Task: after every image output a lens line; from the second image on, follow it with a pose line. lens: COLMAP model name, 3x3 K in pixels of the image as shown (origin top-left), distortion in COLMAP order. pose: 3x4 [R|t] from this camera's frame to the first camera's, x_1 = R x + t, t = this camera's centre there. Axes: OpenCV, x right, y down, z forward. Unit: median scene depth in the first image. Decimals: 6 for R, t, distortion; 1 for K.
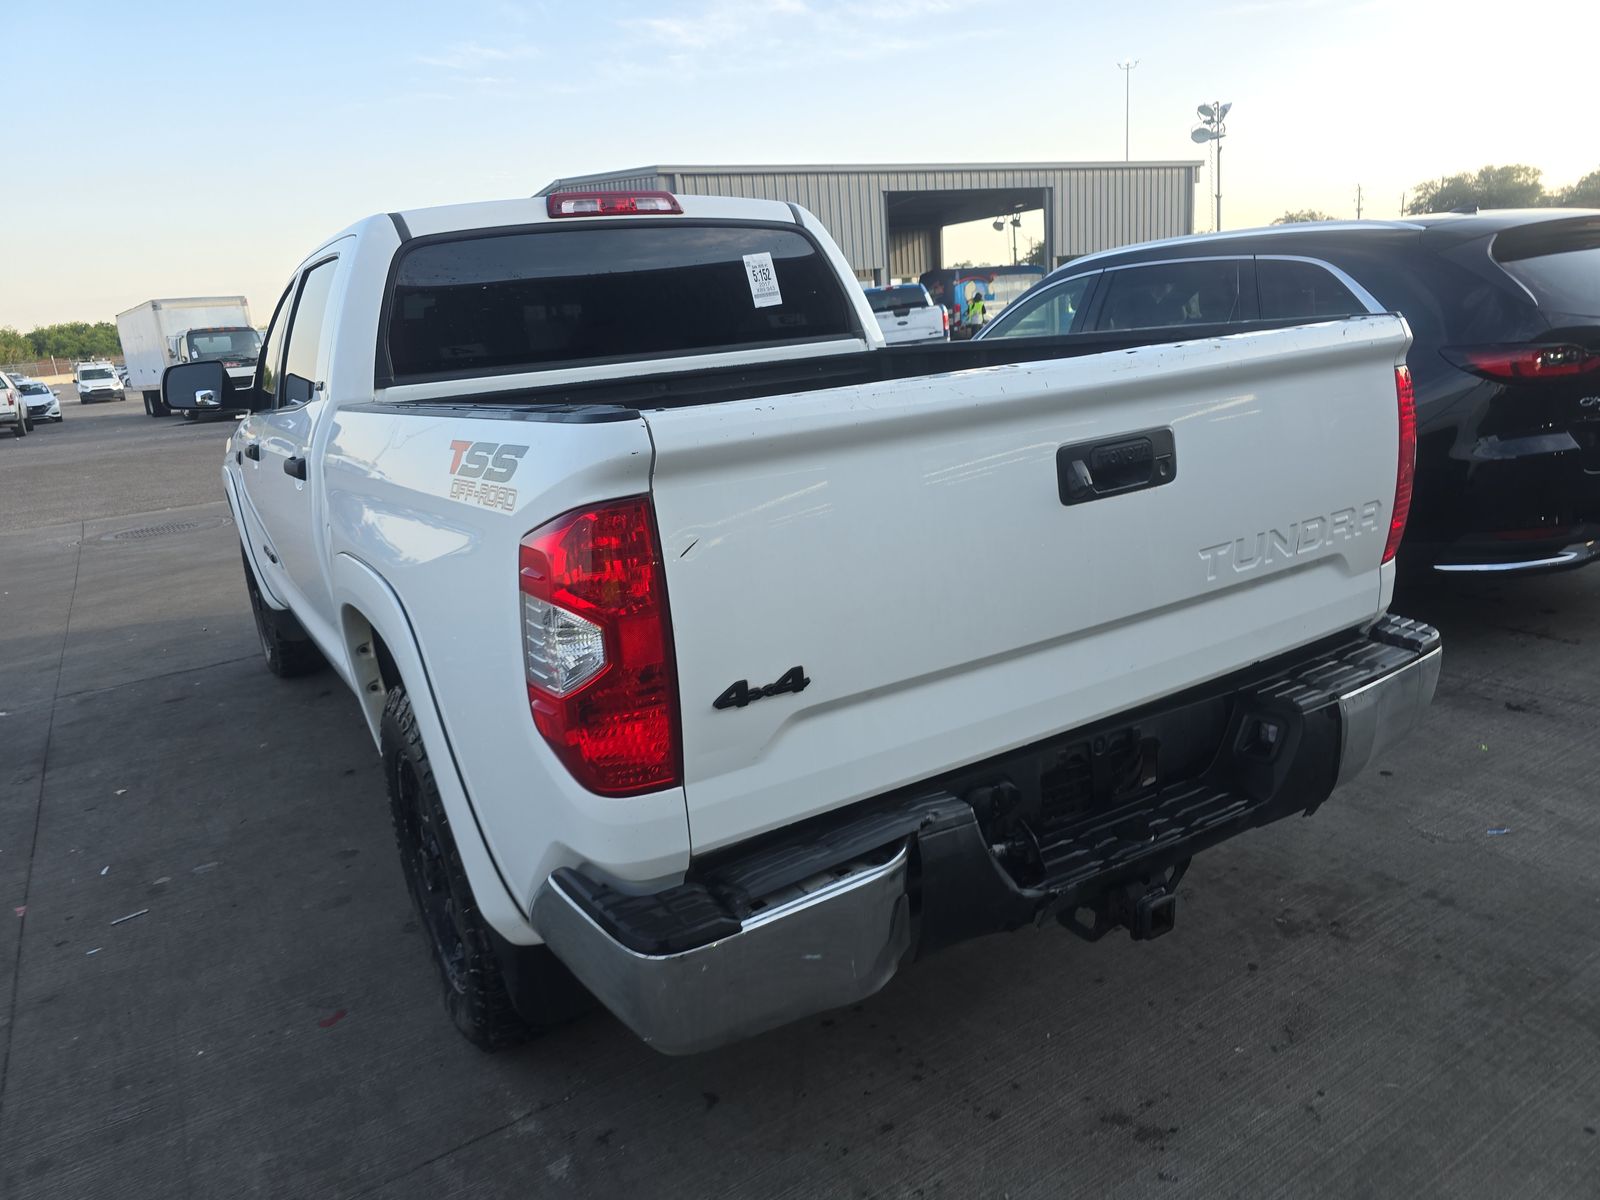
lens RADIAL K [[1086.3, 0, 803.7], [0, 1086.3, 607.2], [0, 0, 1]] dist [0.044032, -0.035797]
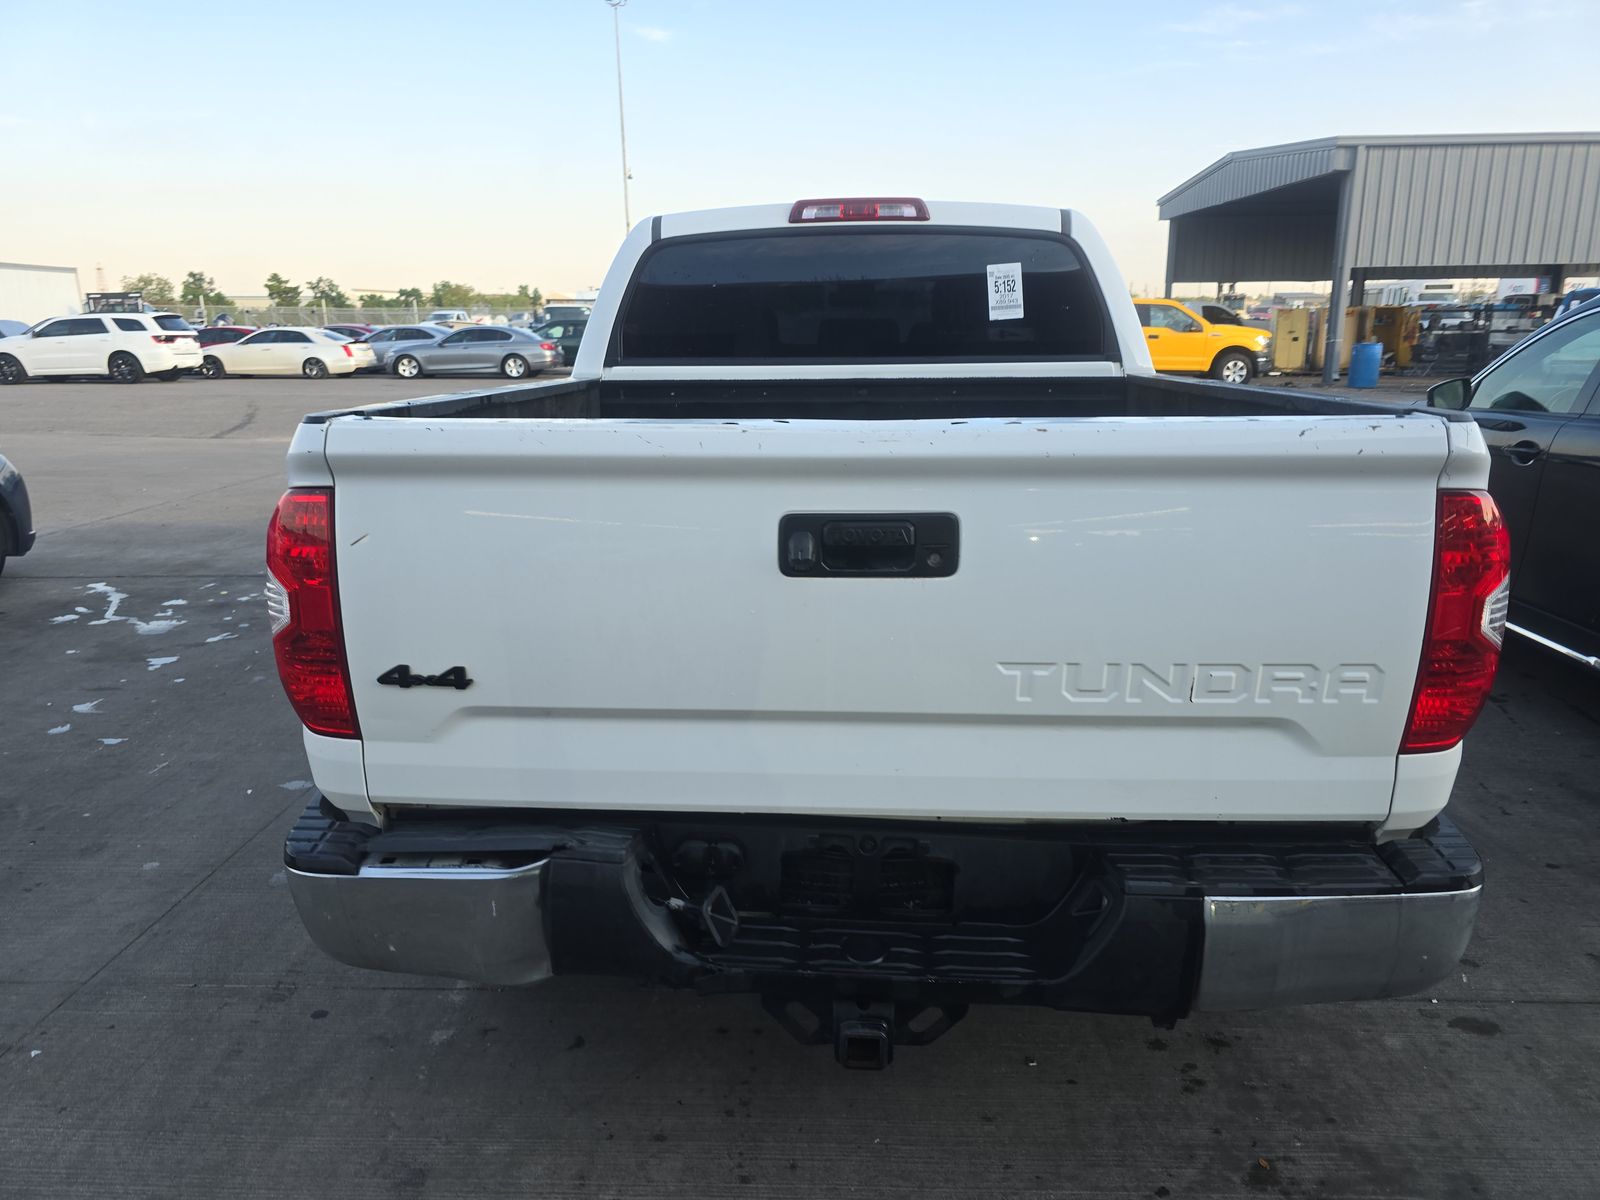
lens RADIAL K [[1086.3, 0, 792.5], [0, 1086.3, 603.6], [0, 0, 1]] dist [0.044032, -0.035797]
pose [[0.818318, 0.218405, -0.531653, 0.588468], [-0.207014, 0.974907, 0.081860, -0.116832], [0.536191, 0.043072, 0.842997, 0.173181]]
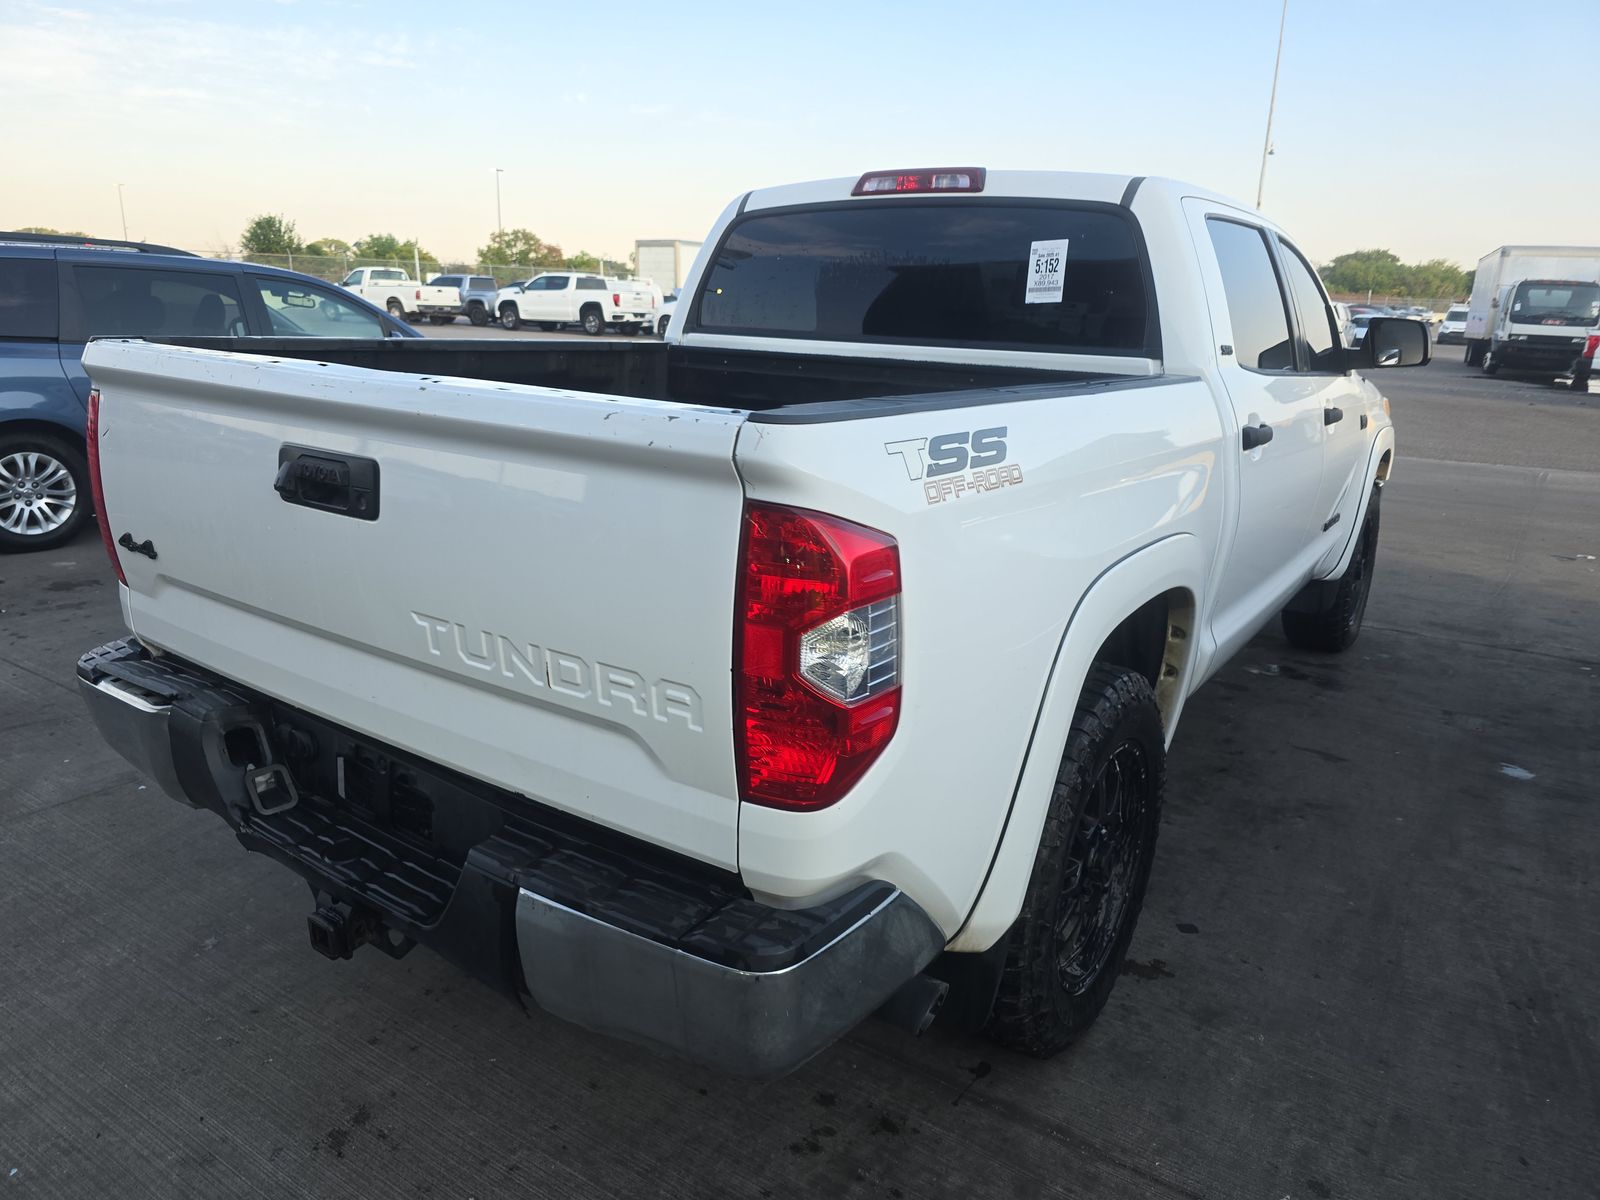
lens RADIAL K [[1086.3, 0, 791.5], [0, 1086.3, 604.0], [0, 0, 1]] dist [0.044032, -0.035797]
pose [[0.395146, 0.342401, -0.852421, 1.084199], [-0.301304, 0.924912, 0.231847, -0.311636], [0.867799, 0.165225, 0.468642, 0.744919]]
